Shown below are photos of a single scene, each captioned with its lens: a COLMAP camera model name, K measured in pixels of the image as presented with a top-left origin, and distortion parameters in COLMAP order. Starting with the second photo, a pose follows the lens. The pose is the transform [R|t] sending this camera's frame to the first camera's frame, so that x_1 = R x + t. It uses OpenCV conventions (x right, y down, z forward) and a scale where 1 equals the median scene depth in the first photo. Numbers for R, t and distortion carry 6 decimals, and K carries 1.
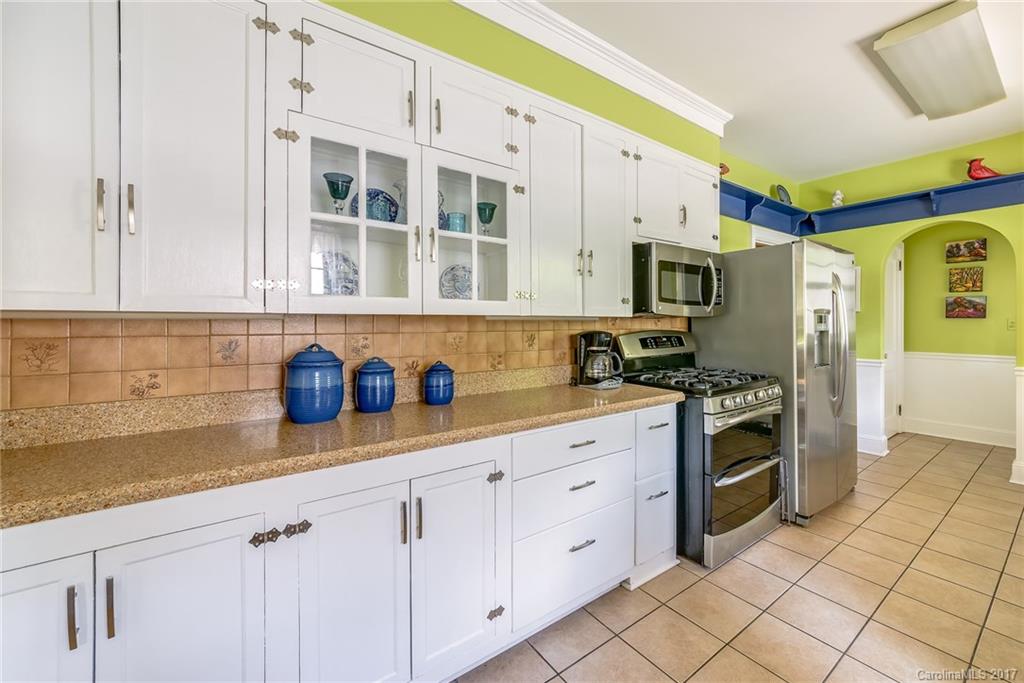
lens RADIAL K [[416.5, 0, 548.6], [0, 416.5, 320.8], [0, 0, 1]] dist [-0.000046, -0.000053]
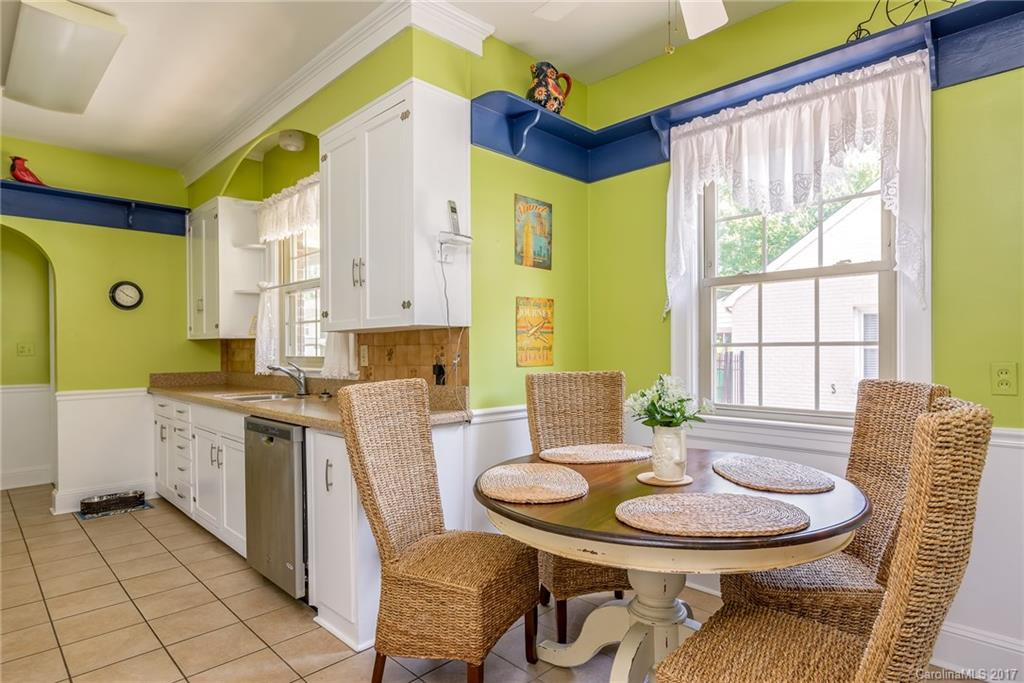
lens RADIAL K [[560.6, 0, 512.4], [0, 560.6, 354.1], [0, 0, 1]] dist [-0.003499, -0.002270]
pose [[-0.119605, -0.007025, 0.992797, -0.199191], [0.004902, 0.999959, 0.007667, 0.014807], [-0.992809, 0.005783, -0.119566, 0.091539]]
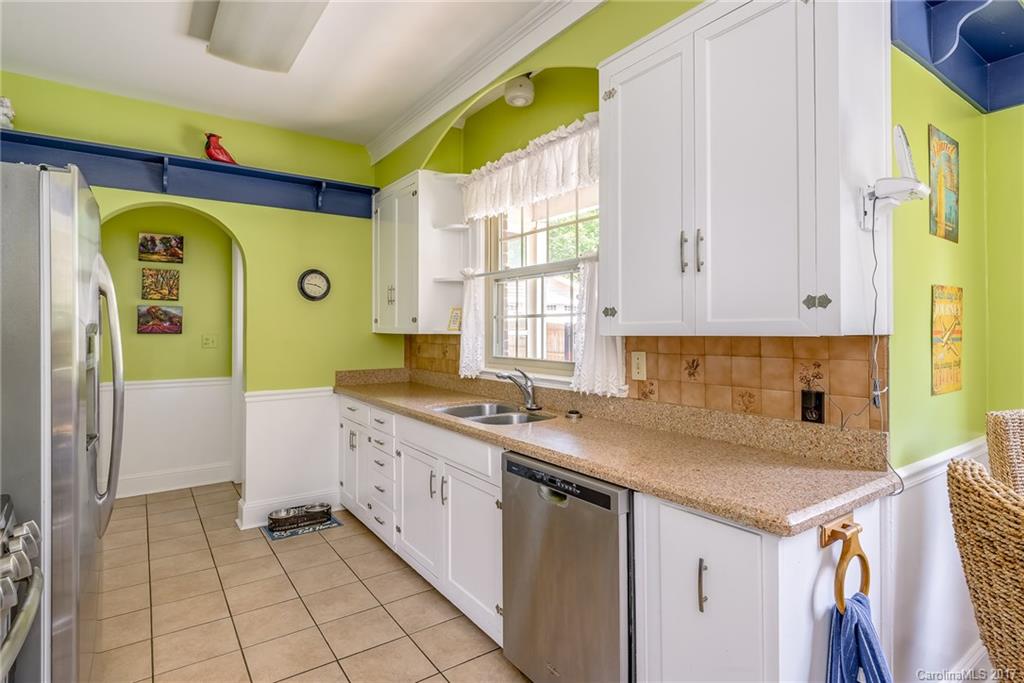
lens RADIAL K [[530.7, 0, 512.7], [0, 530.7, 325.0], [0, 0, 1]] dist [0.002215, 0.000333]
pose [[0.048949, 0.008899, 0.998762, 0.040833], [0.000491, 0.999960, -0.008934, -0.014083], [-0.998801, 0.000928, 0.048942, 0.298975]]
